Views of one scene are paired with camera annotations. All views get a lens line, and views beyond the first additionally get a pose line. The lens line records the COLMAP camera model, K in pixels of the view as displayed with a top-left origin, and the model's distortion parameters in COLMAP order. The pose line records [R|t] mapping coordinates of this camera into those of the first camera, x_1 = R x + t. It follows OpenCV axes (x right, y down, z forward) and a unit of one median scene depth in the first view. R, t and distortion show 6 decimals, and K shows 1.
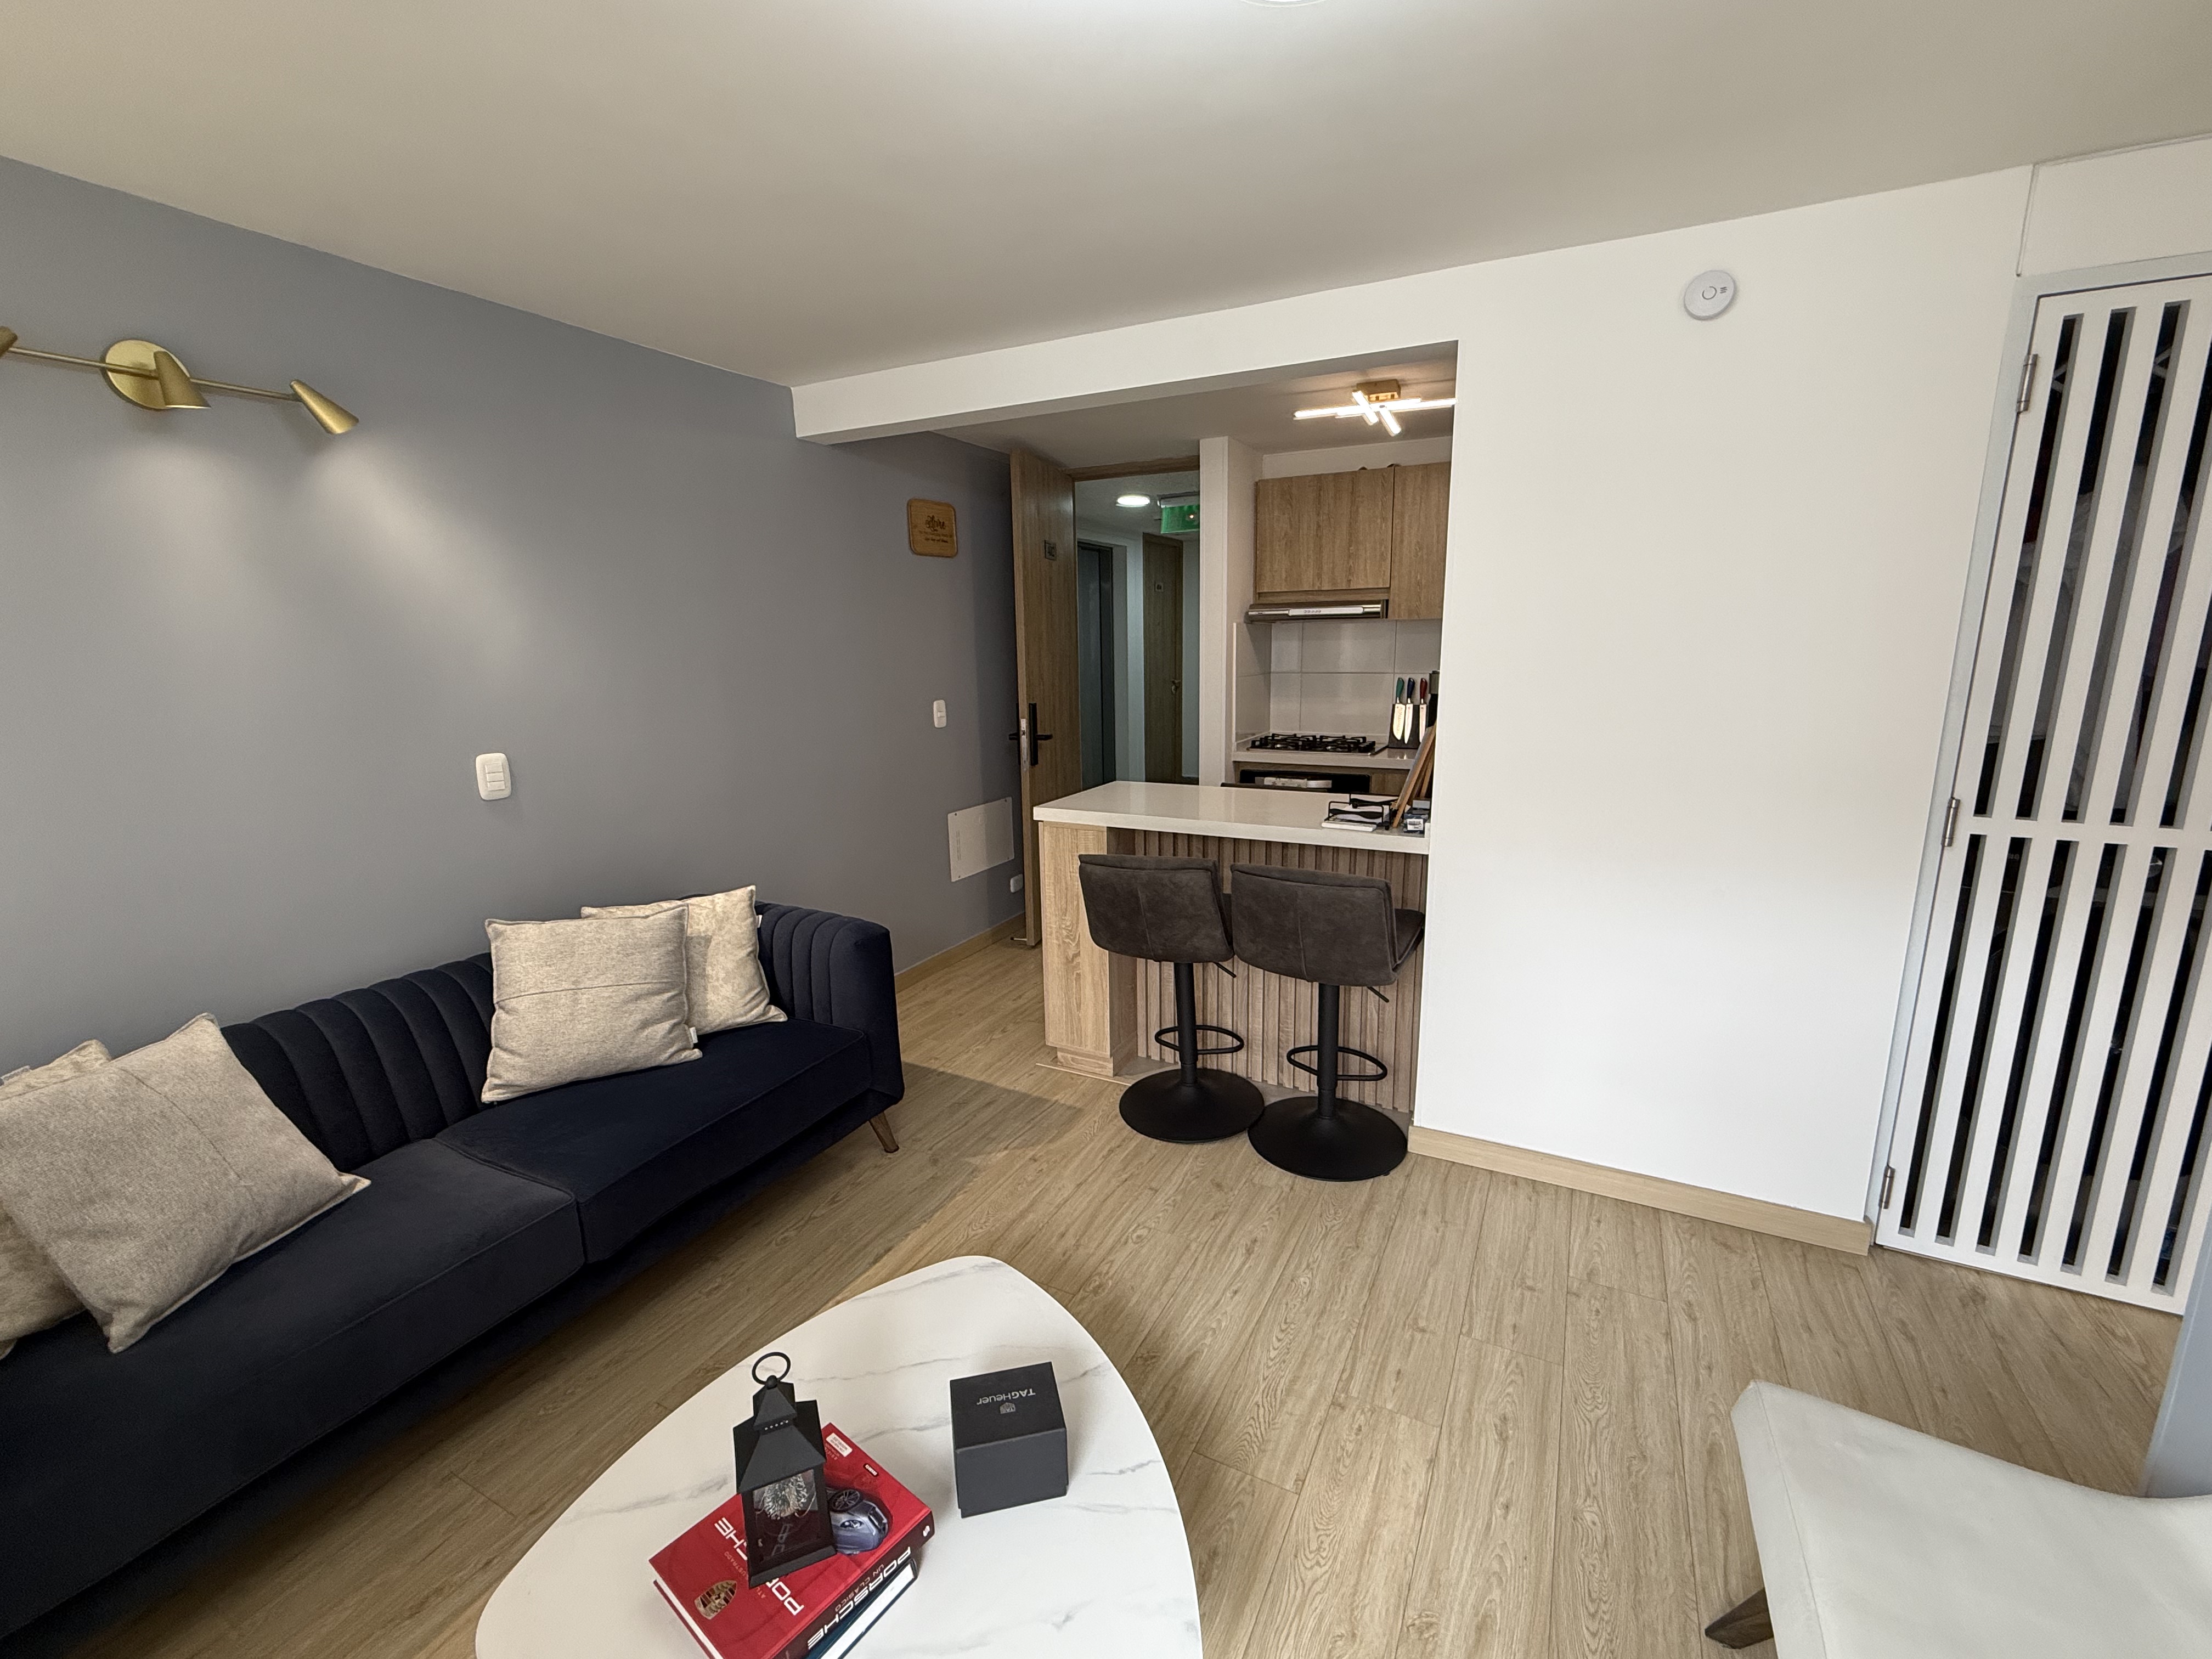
lens RADIAL K [[932.3, 0, 1106.0], [0, 932.3, 829.5], [0, 0, 1]] dist [0.002038, -0.000736]
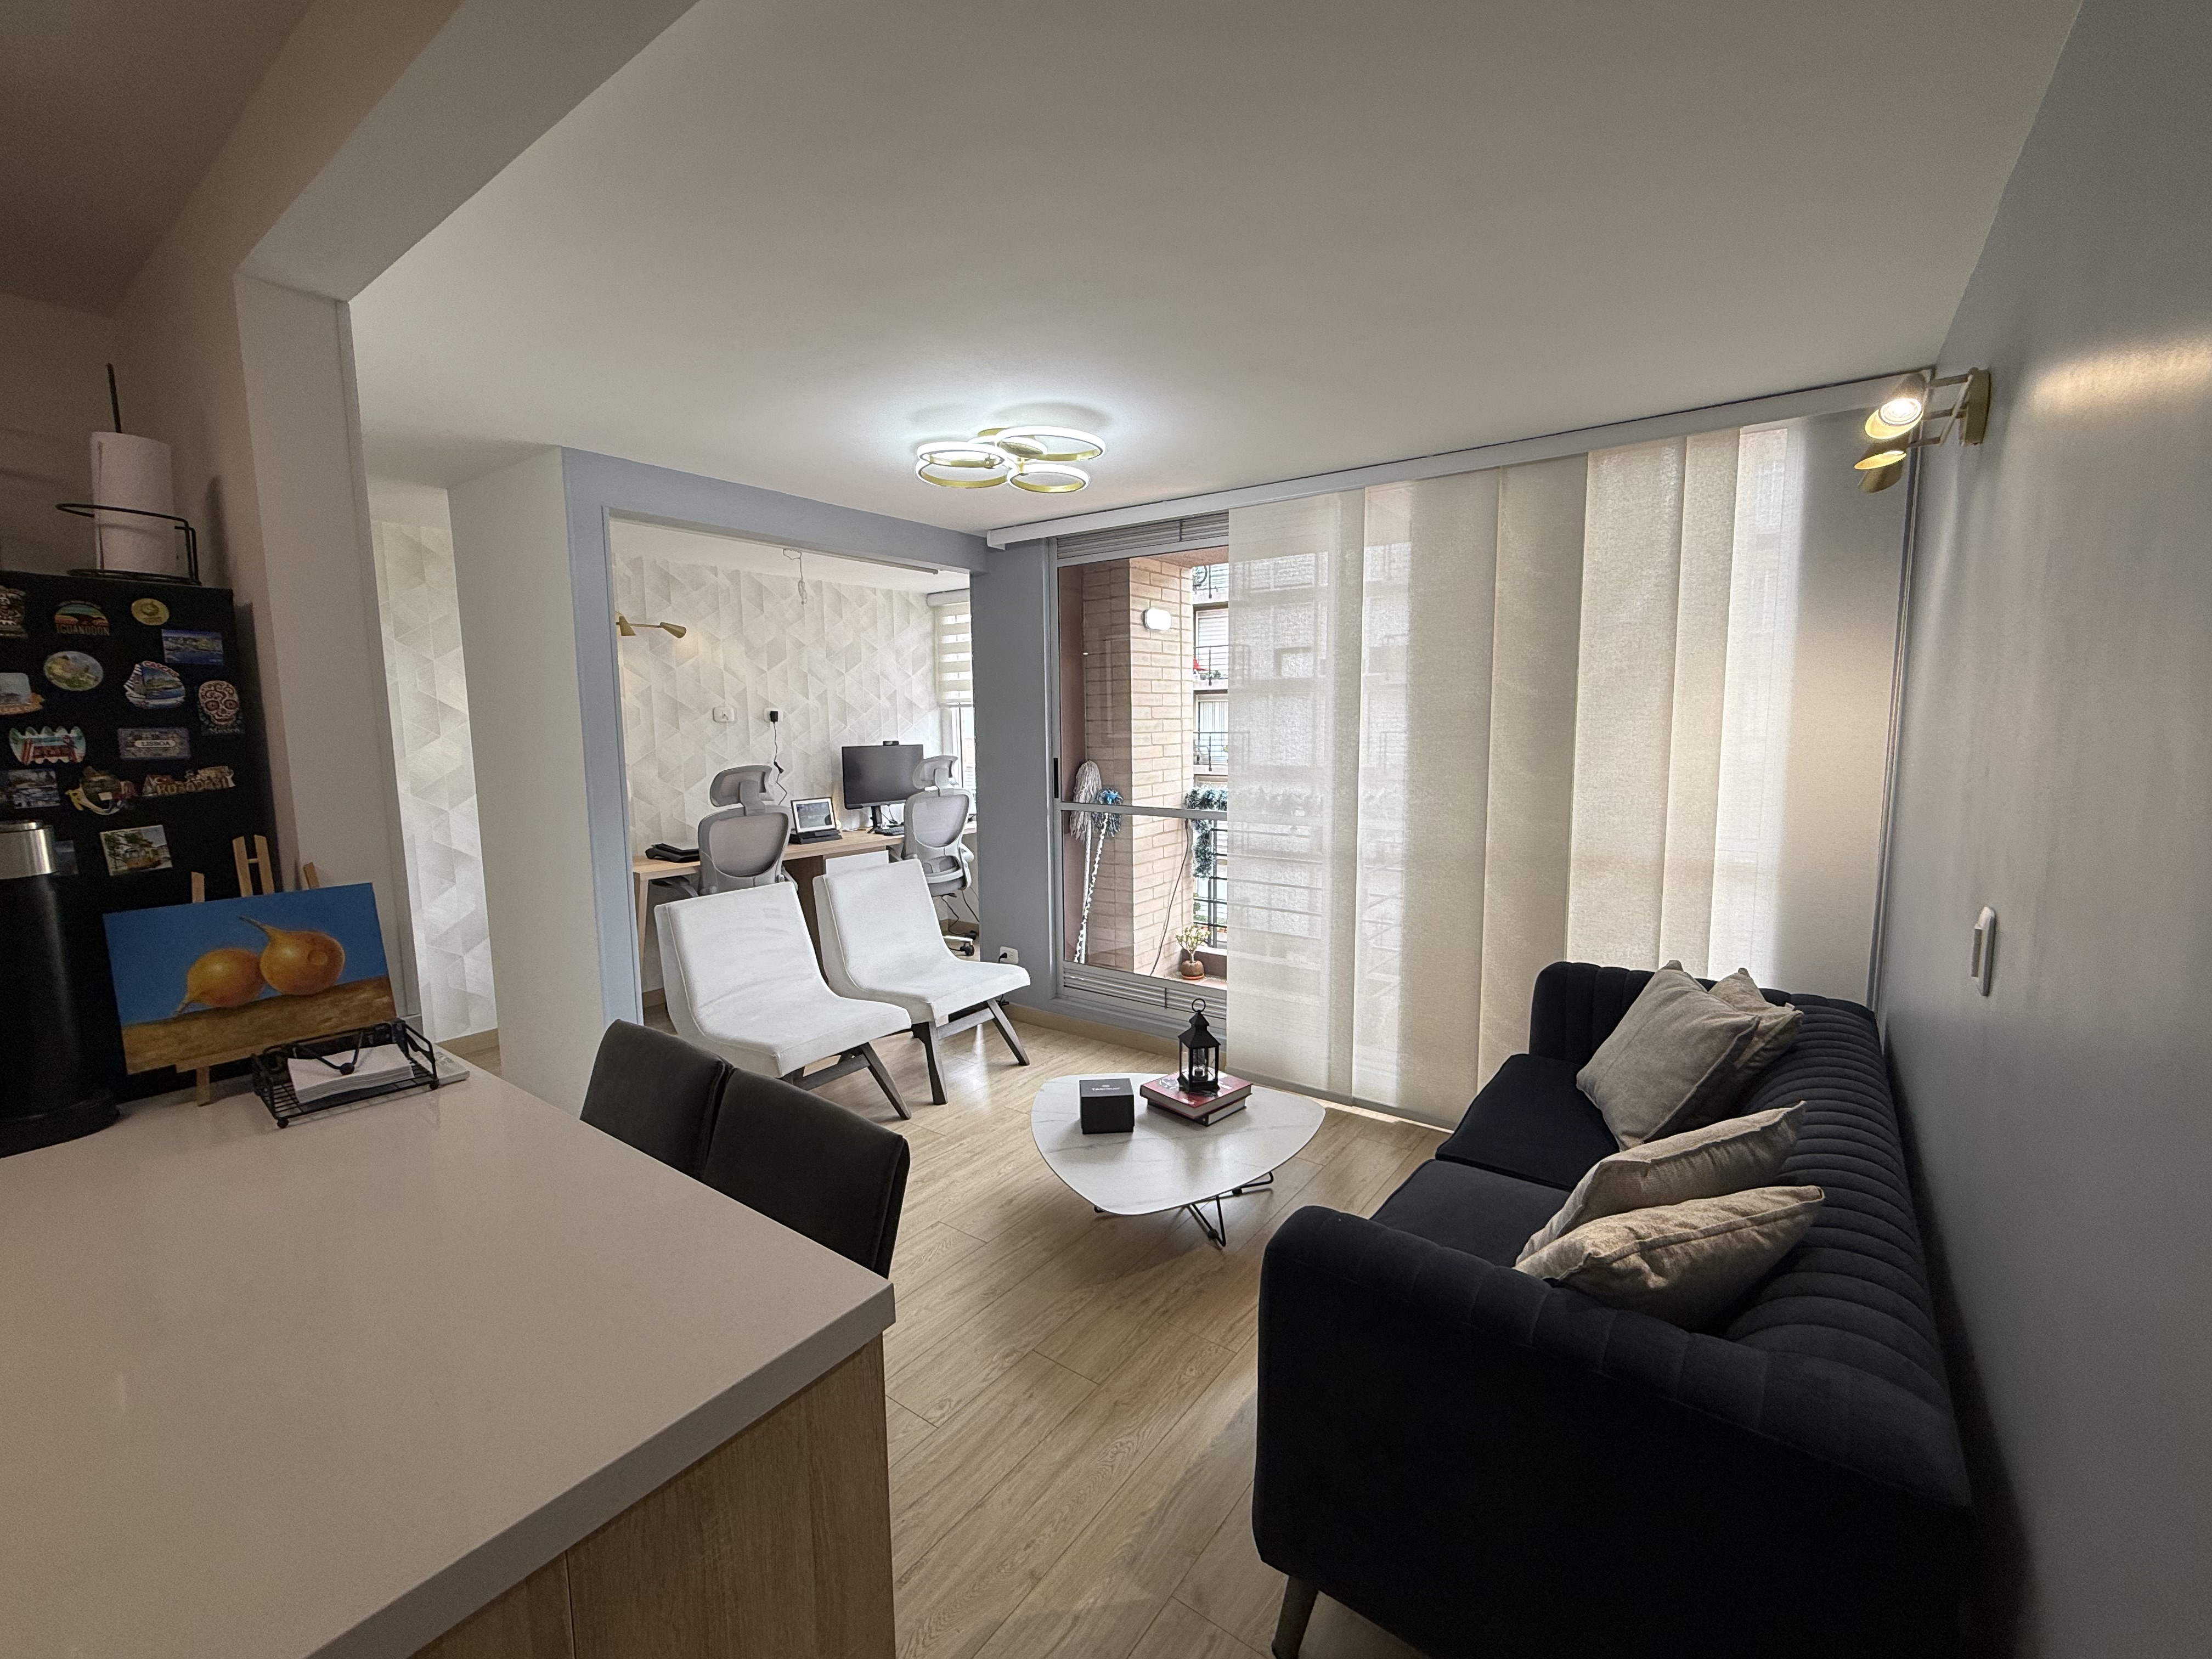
lens RADIAL K [[932.3, 0, 1106.0], [0, 932.3, 829.5], [0, 0, 1]] dist [0.002038, -0.000736]
pose [[-0.987519, 0.008852, 0.157250, -0.206798], [0.058389, 0.947849, 0.313324, -0.268572], [-0.146276, 0.318595, -0.936536, 1.307659]]
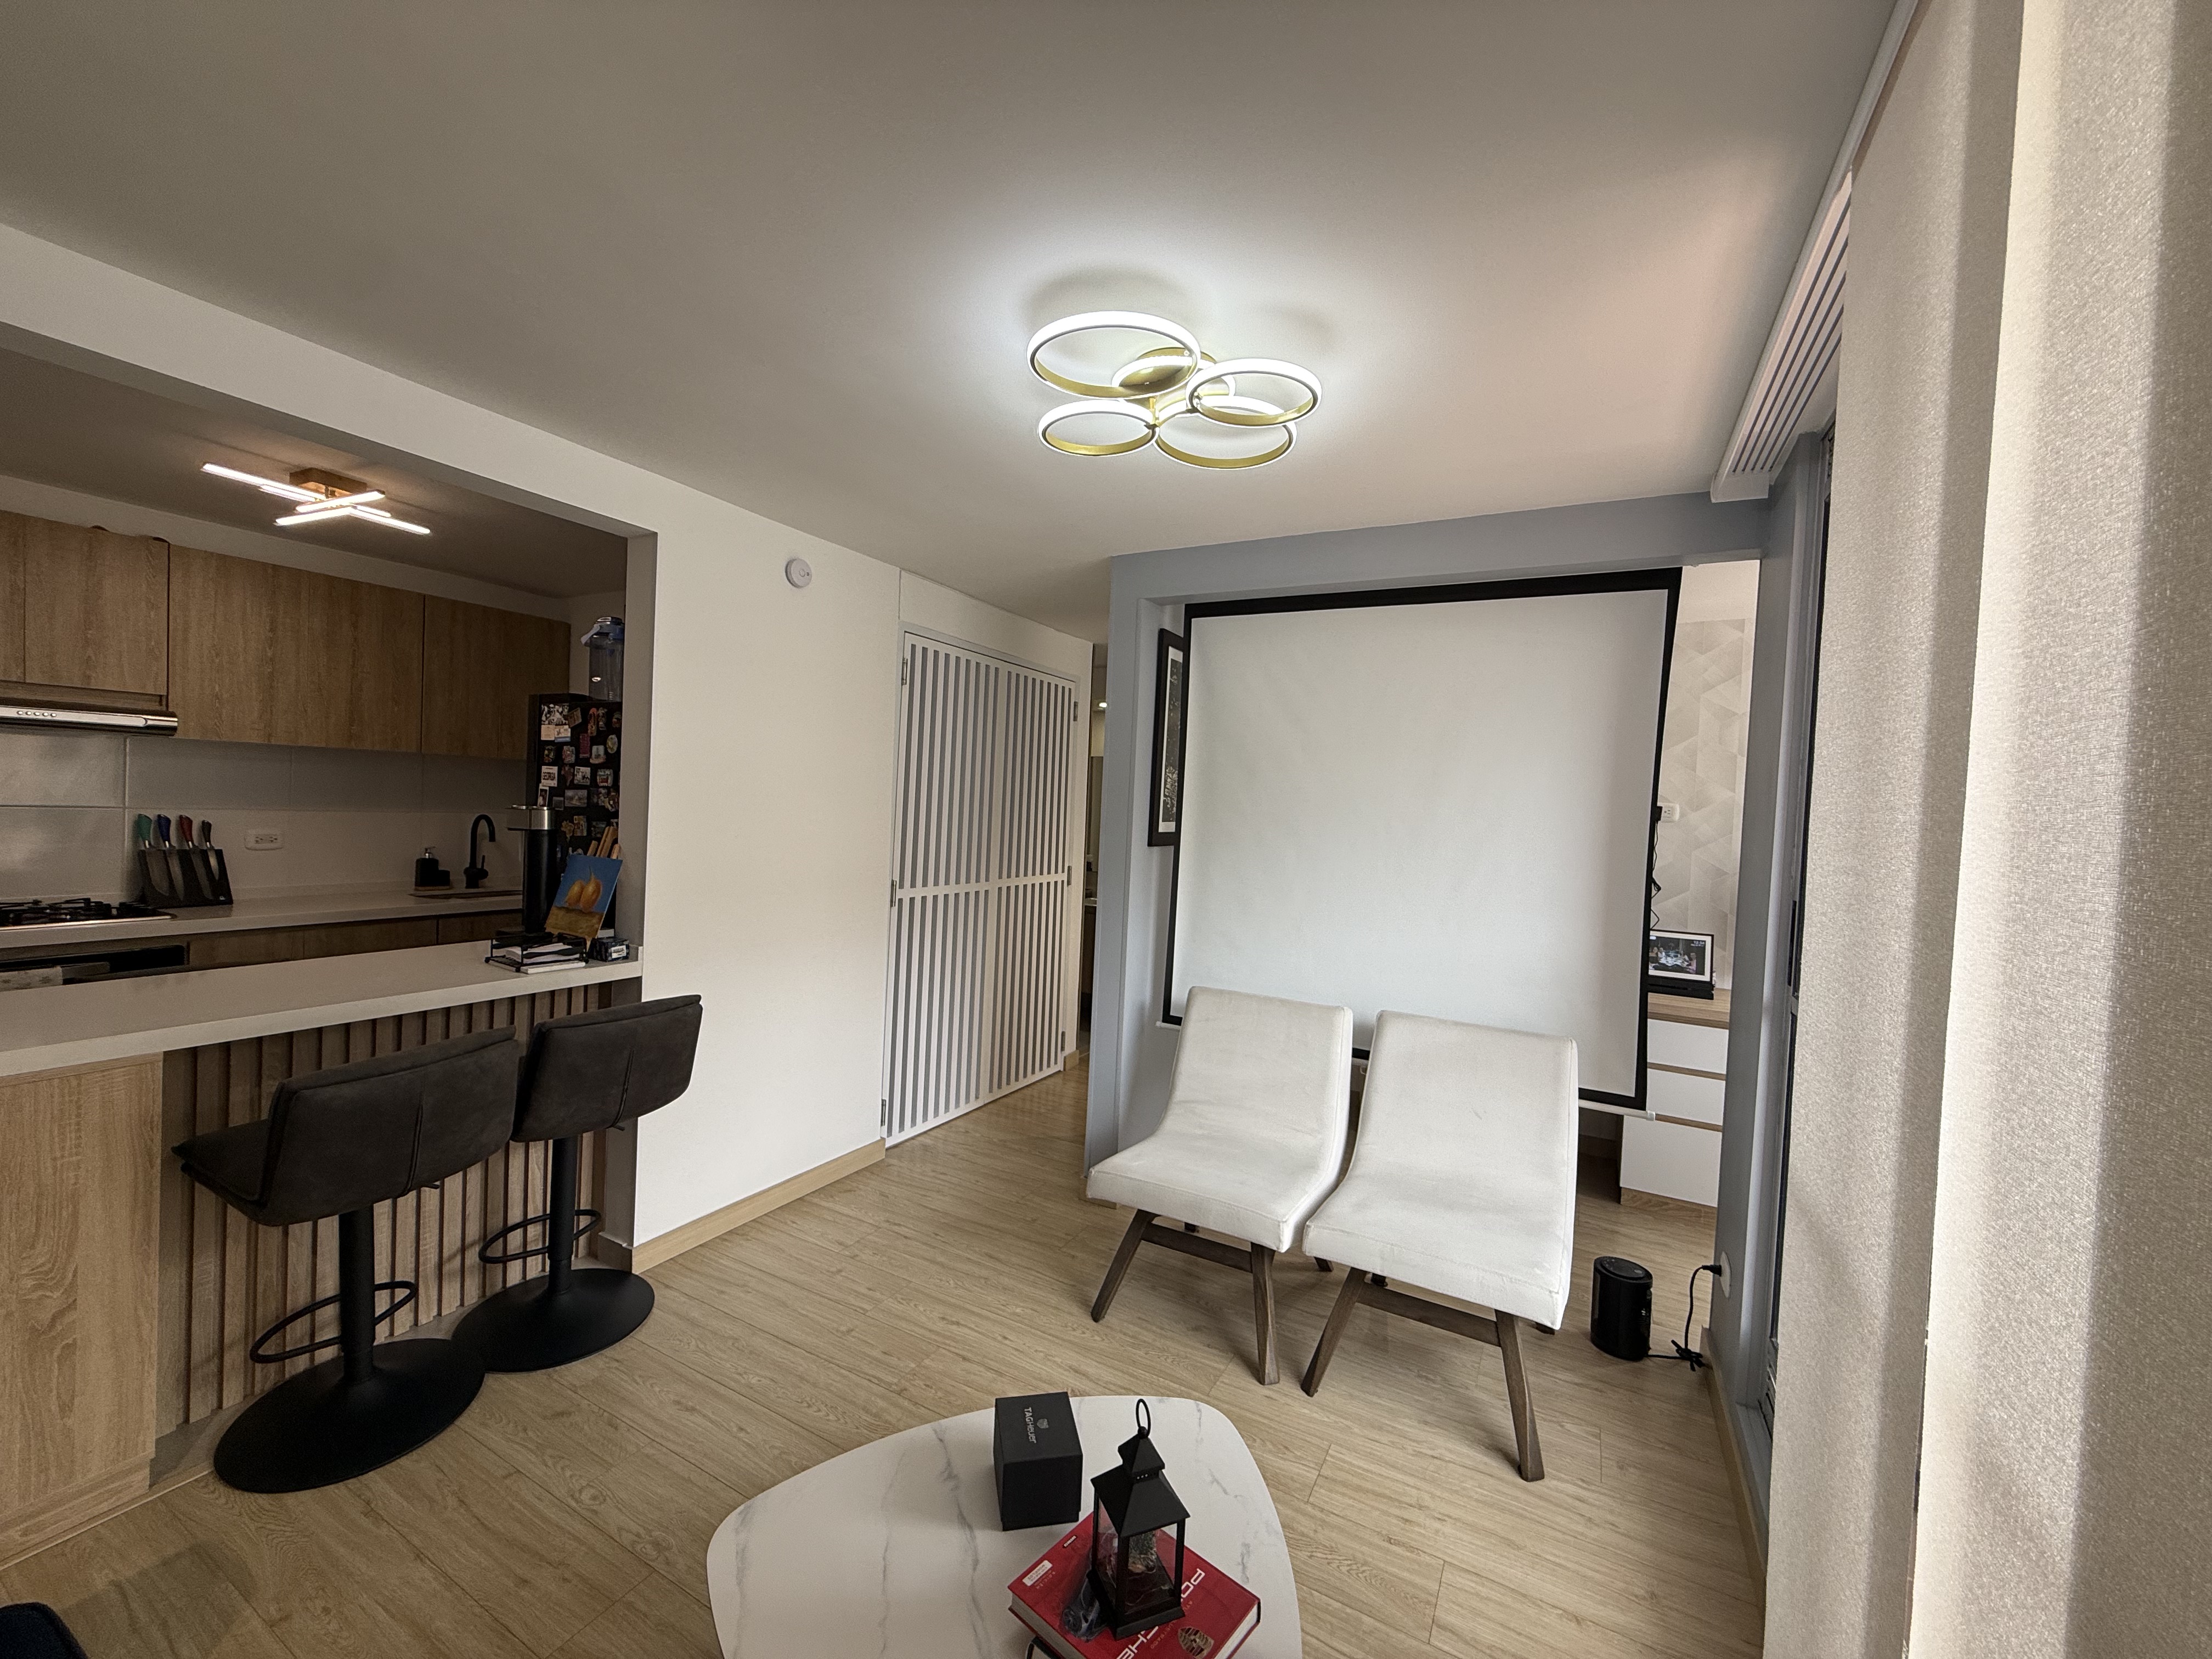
lens RADIAL K [[880.3, 0, 1106.0], [0, 880.3, 829.5], [0, 0, 1]] dist [-0.001430, 0.000227]
pose [[0.022066, -0.010082, 0.999706, -0.571173], [0.159924, 0.987108, 0.006425, -0.053069], [-0.986883, 0.159735, 0.023394, 0.369153]]
